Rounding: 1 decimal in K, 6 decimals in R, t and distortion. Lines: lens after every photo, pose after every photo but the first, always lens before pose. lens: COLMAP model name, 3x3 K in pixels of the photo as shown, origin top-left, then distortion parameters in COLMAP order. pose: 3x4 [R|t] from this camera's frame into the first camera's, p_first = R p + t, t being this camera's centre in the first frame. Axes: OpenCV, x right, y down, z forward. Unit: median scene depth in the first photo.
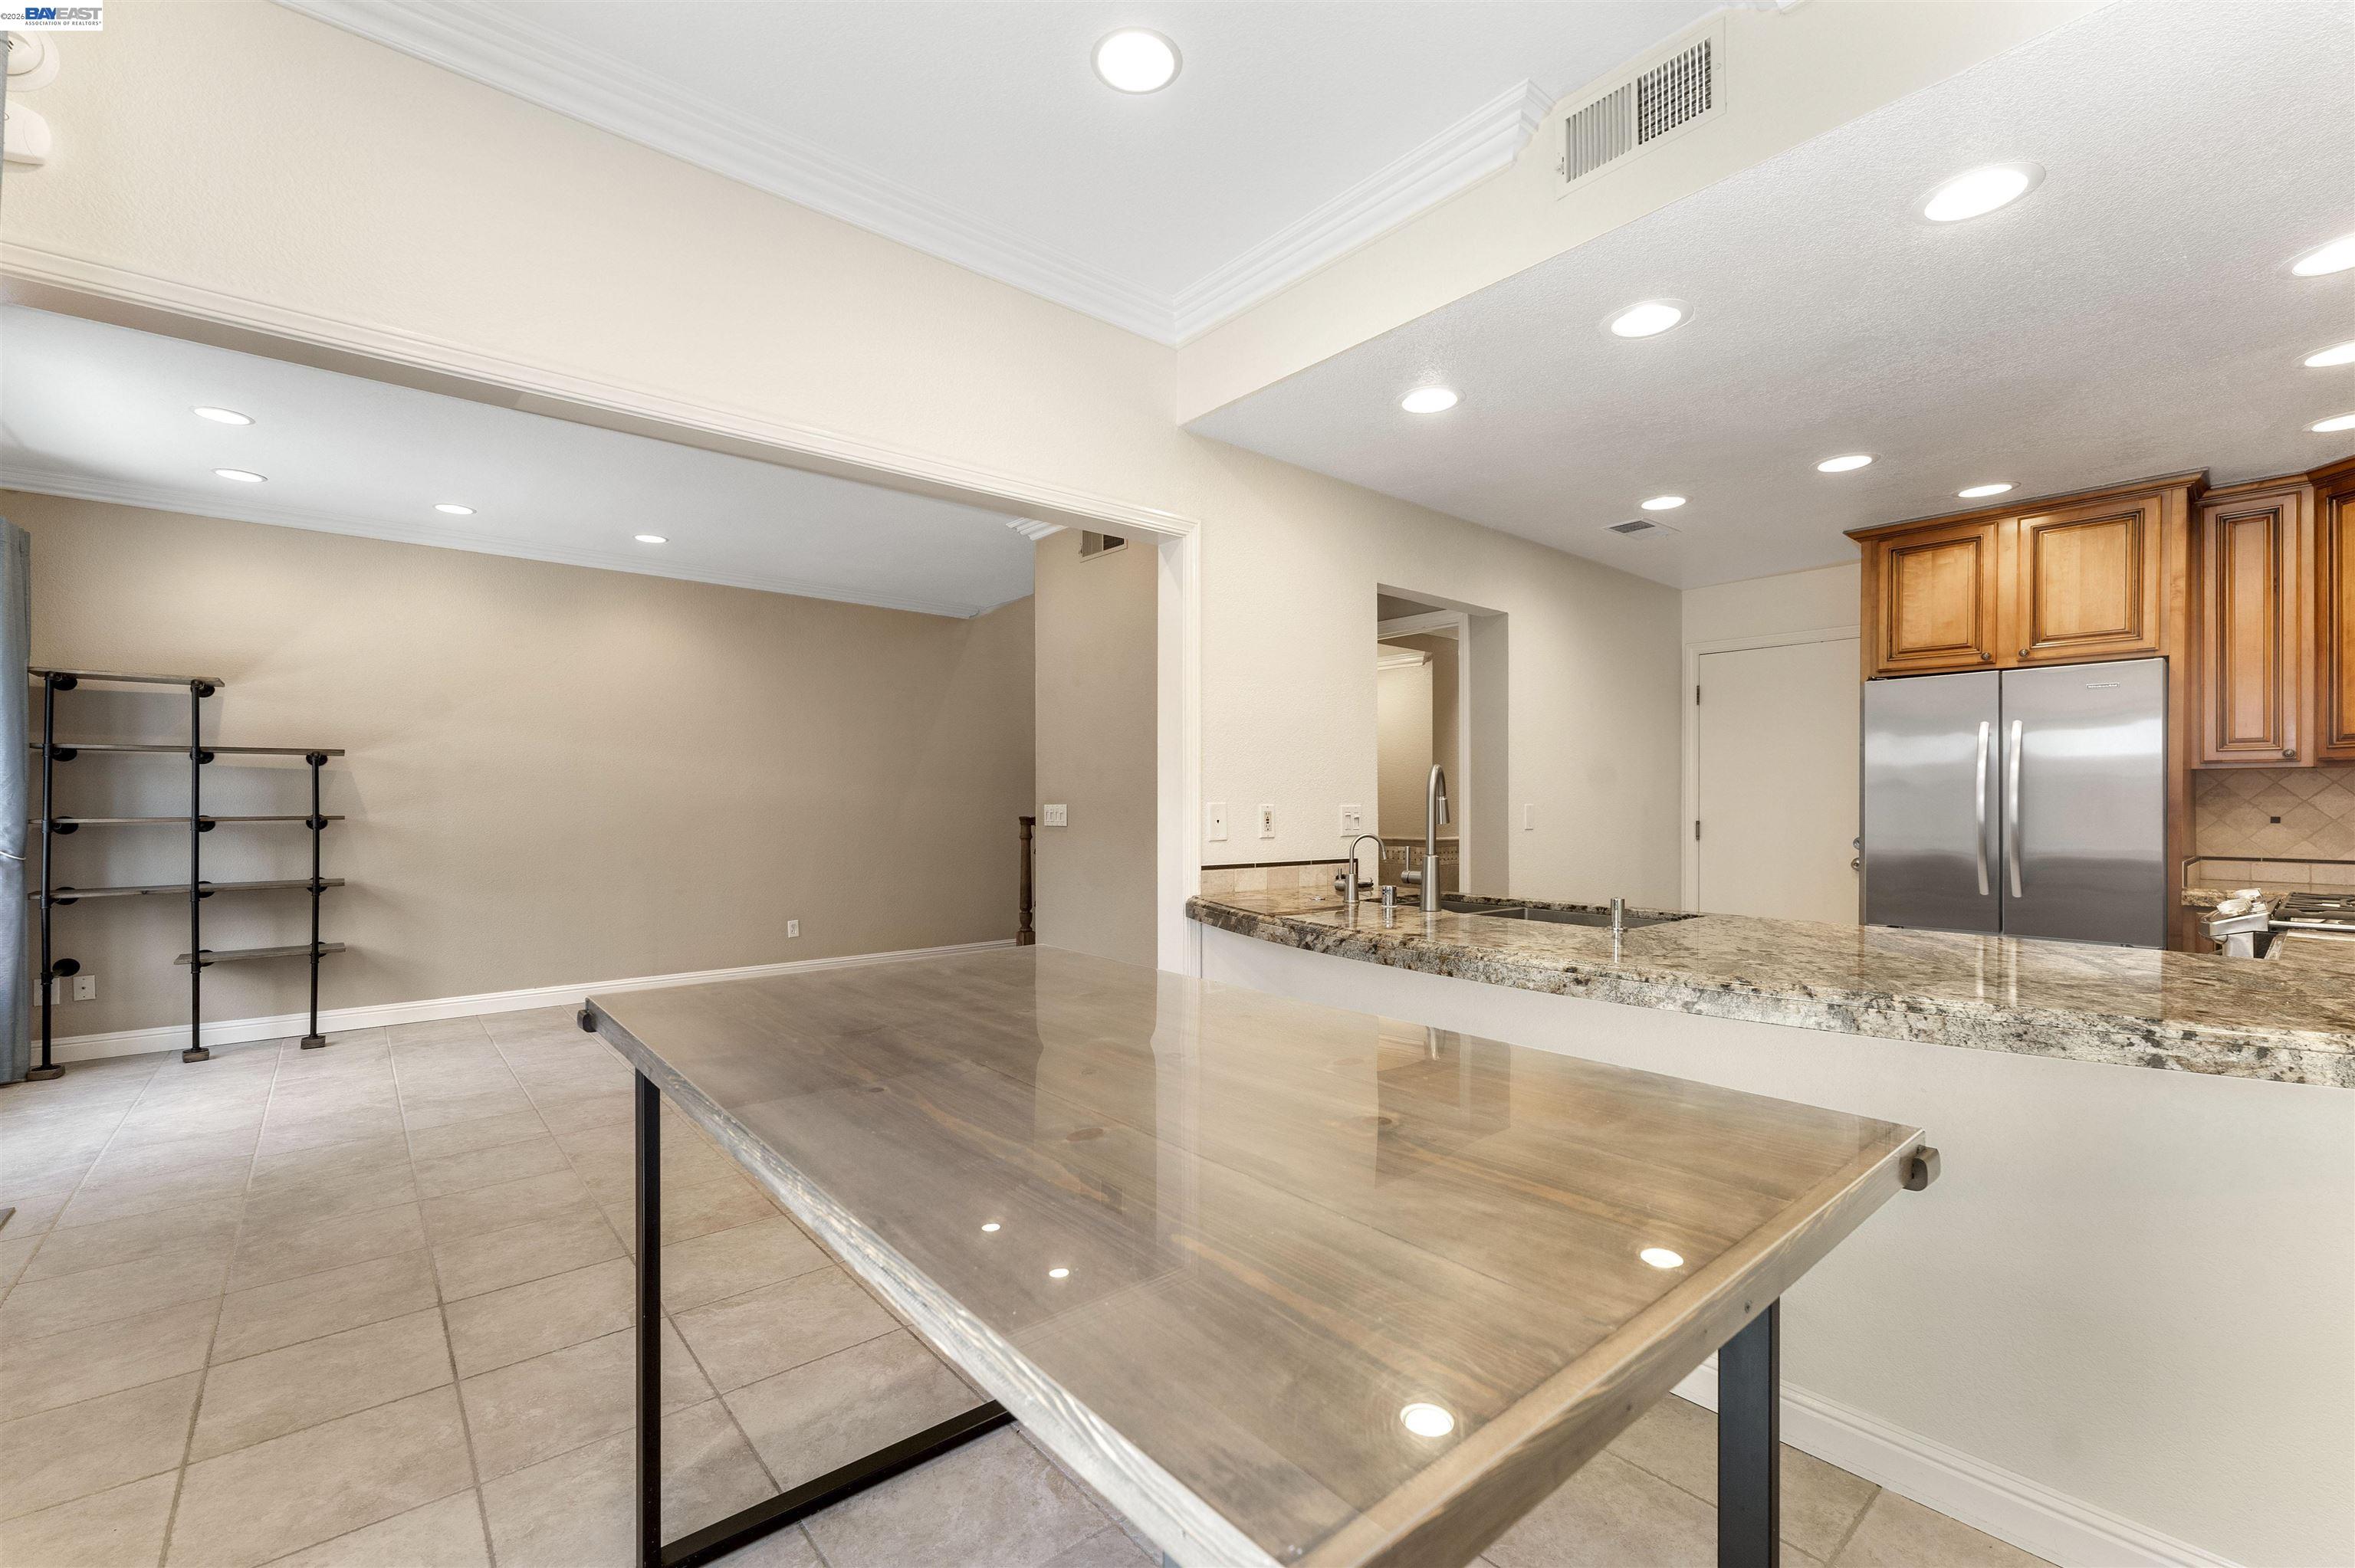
lens RADIAL K [[976.3, 0, 1183.2], [0, 976.3, 806.9], [0, 0, 1]] dist [0.001481, 0.000148]
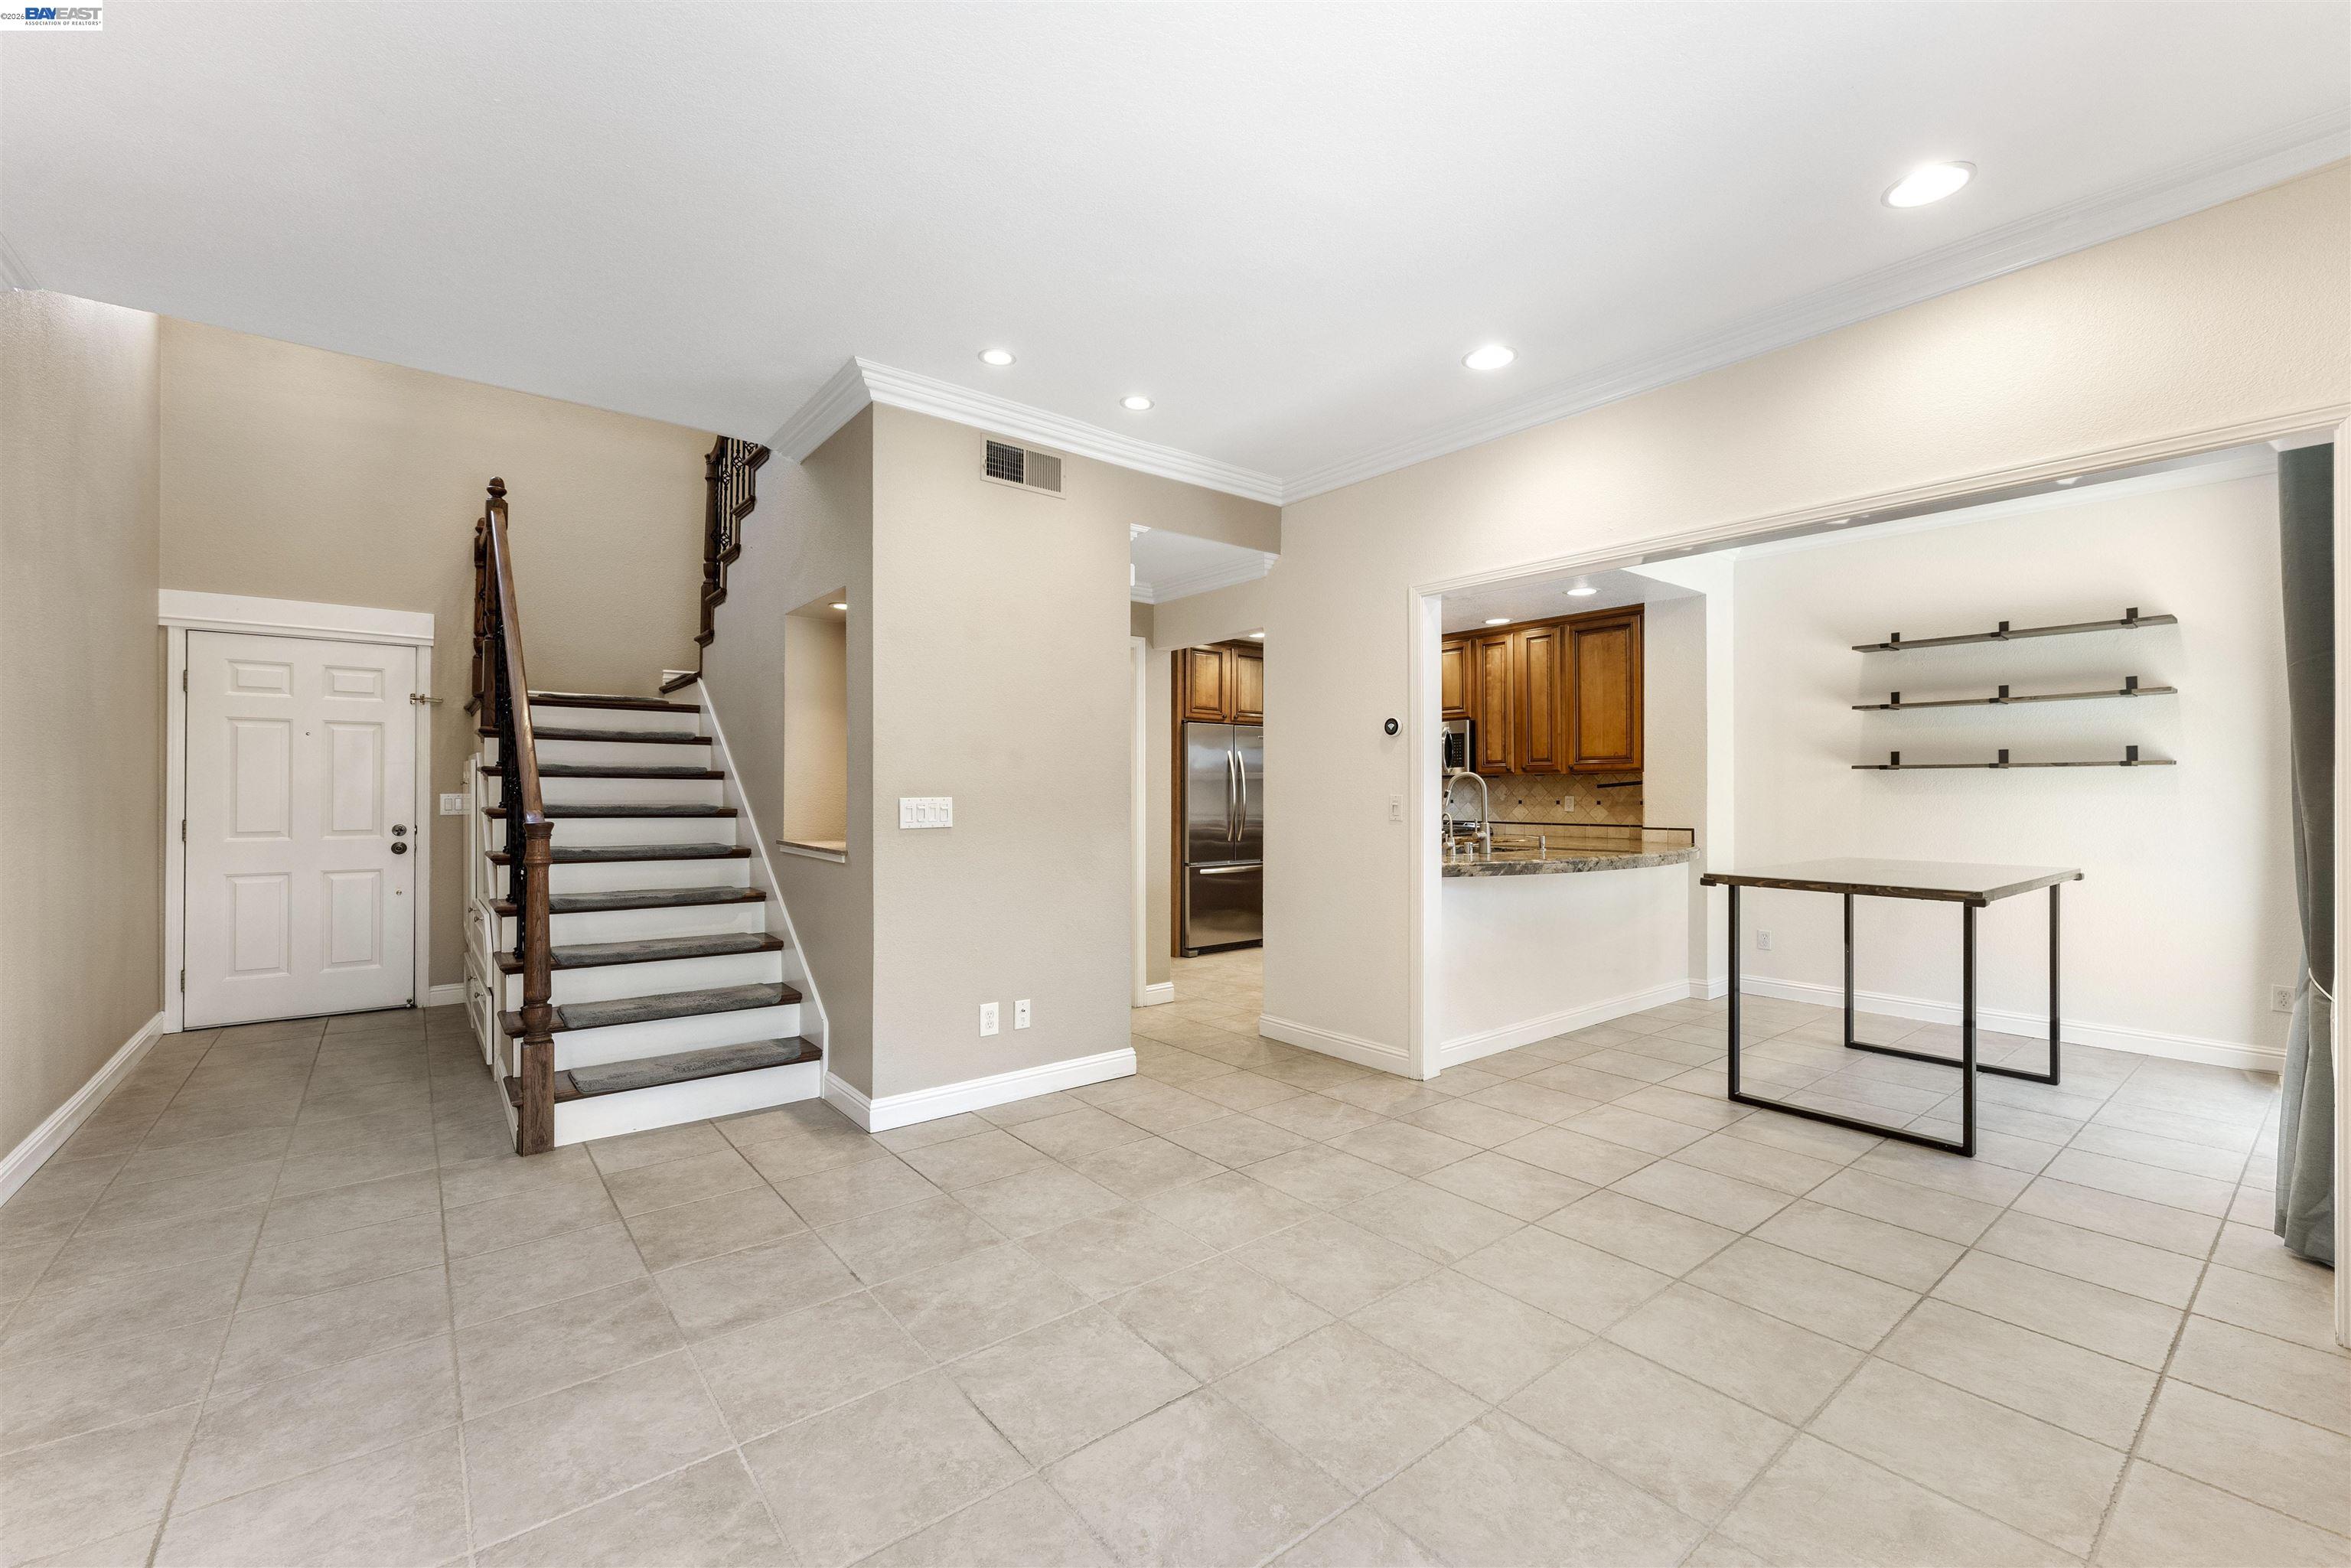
lens RADIAL K [[955.5, 0, 1167.1], [0, 955.5, 788.4], [0, 0, 1]] dist [-0.000401, 0.000223]
pose [[0.050804, 0.003212, 0.998703, -0.985120], [0.005954, 0.999976, -0.003519, -0.007038], [-0.998691, 0.006125, 0.050784, 0.955508]]
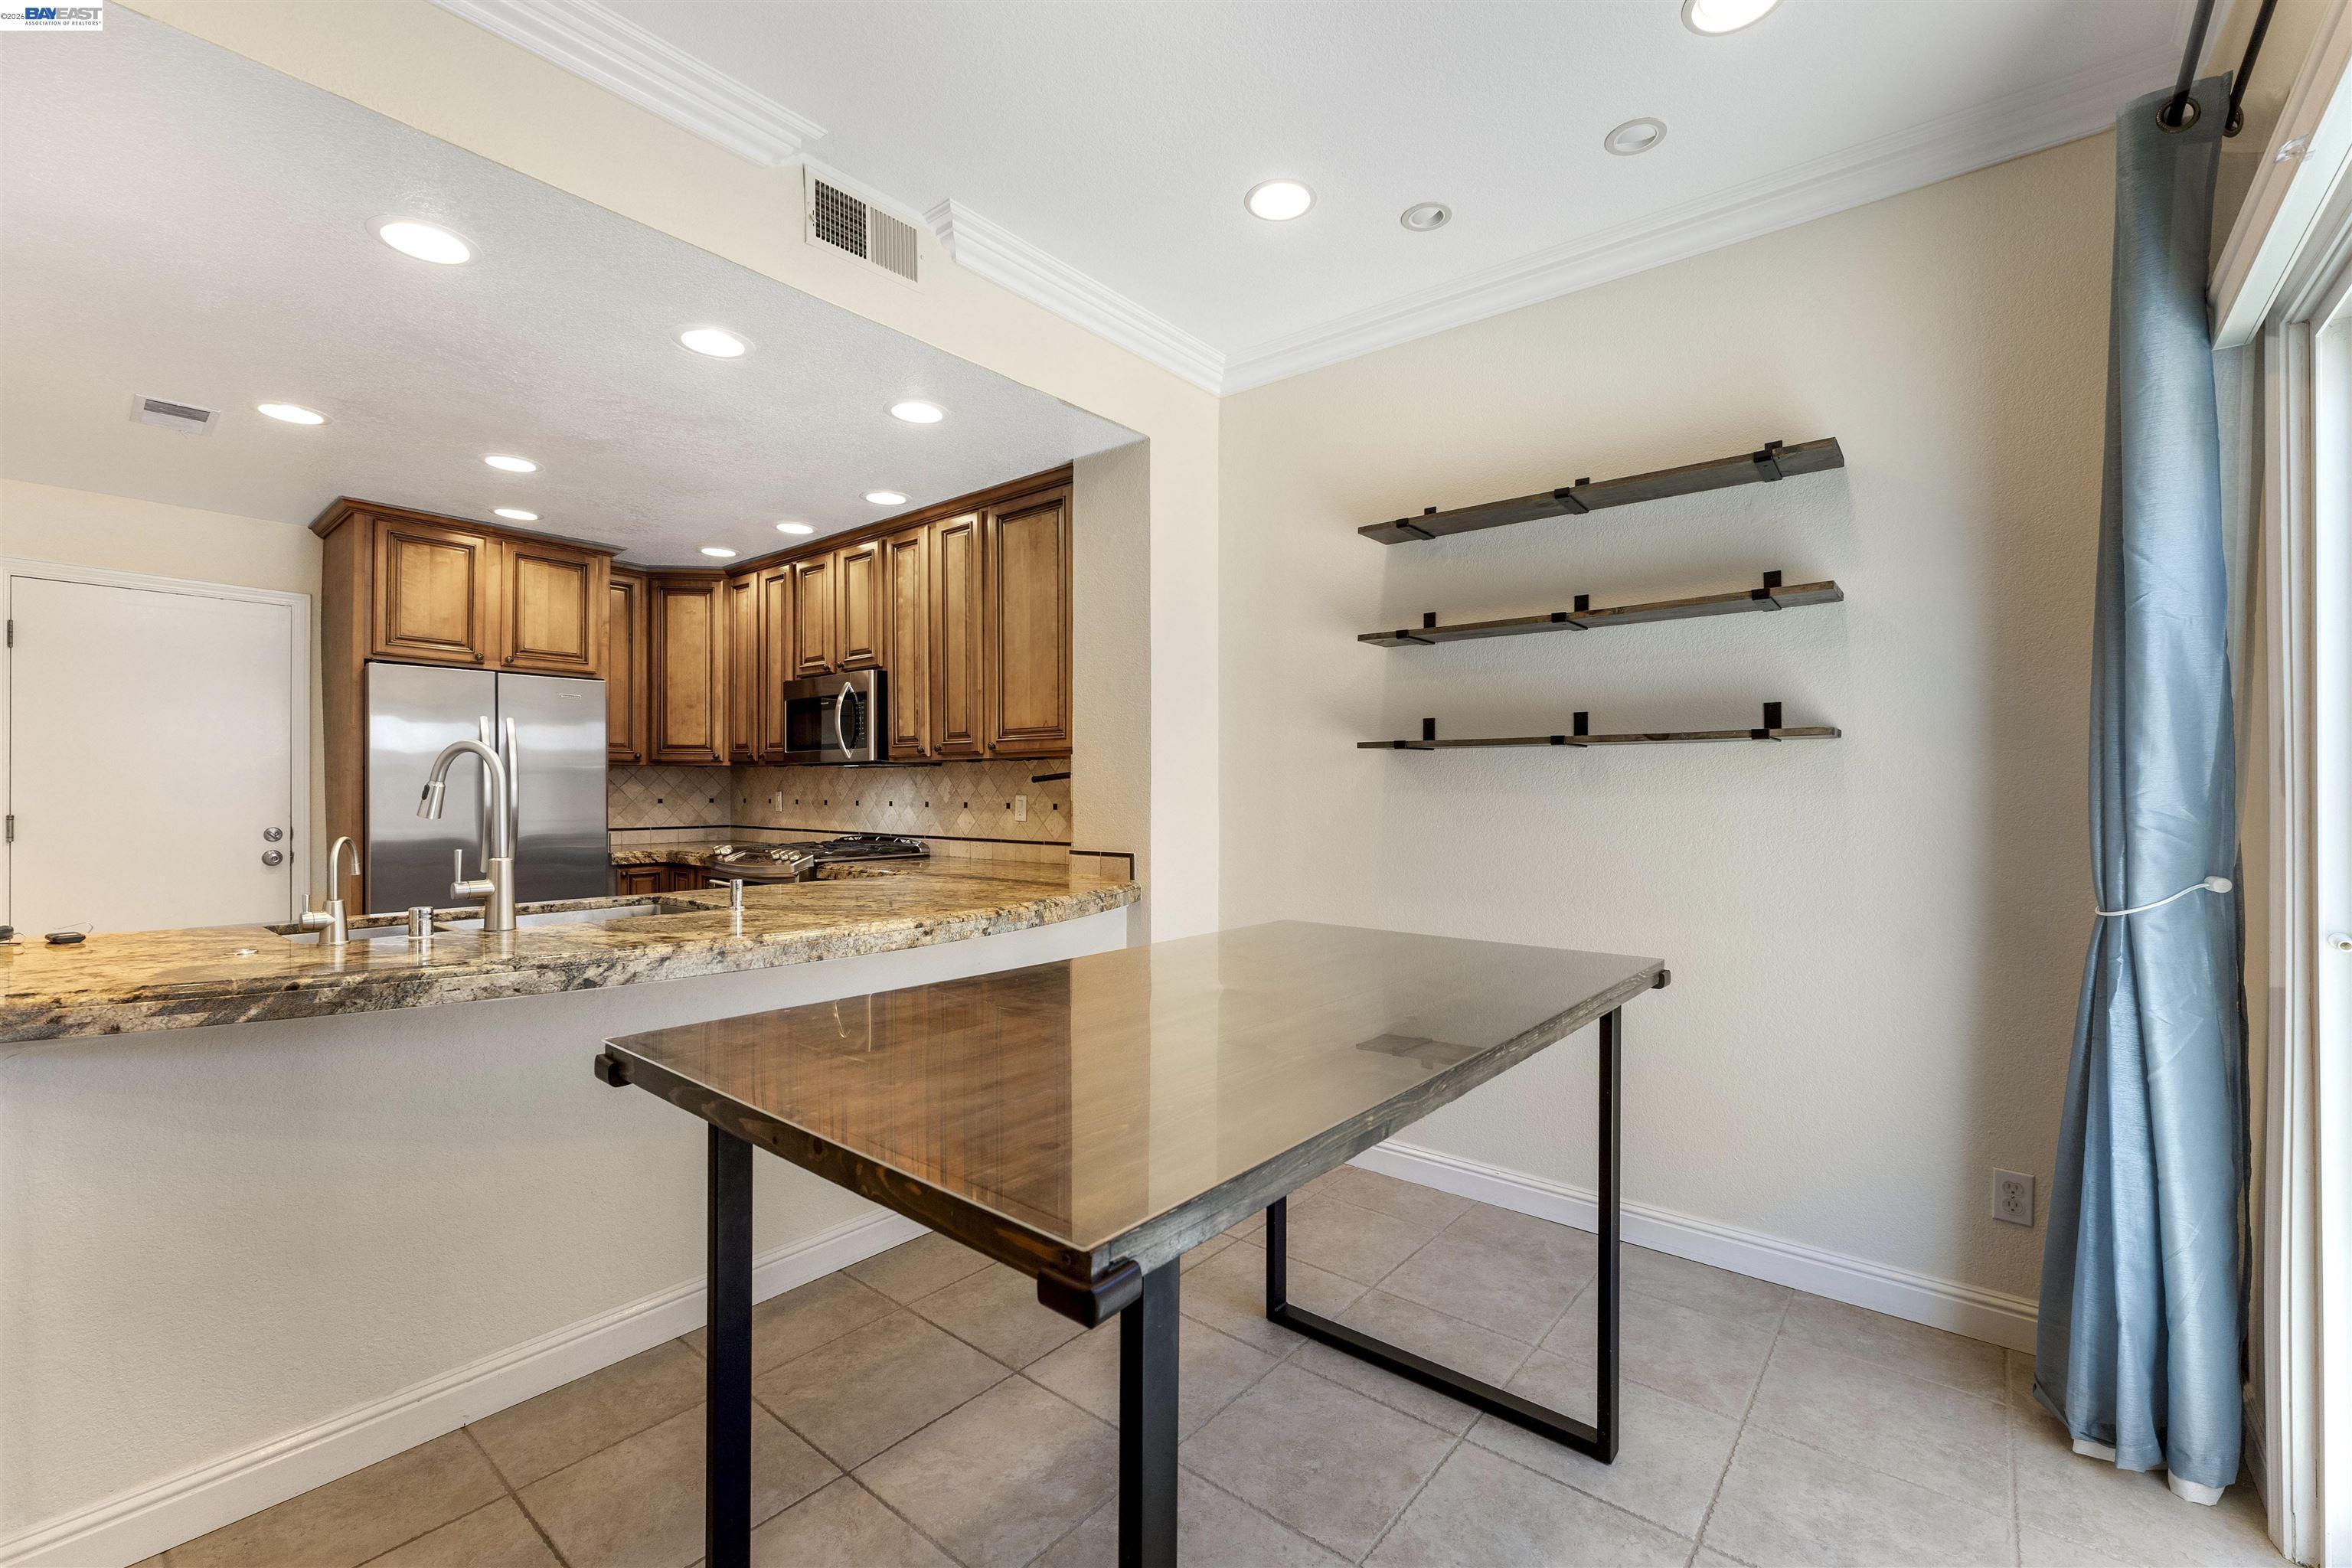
lens RADIAL K [[986.9, 0, 1176.0], [0, 986.9, 784.0], [0, 0, 1]] dist [-0.000484, -0.000020]
pose [[-0.167329, 0.004484, 0.985891, -0.386830], [0.002717, 0.999988, -0.004087, -0.002996], [-0.985897, 0.001995, -0.167339, 0.384688]]
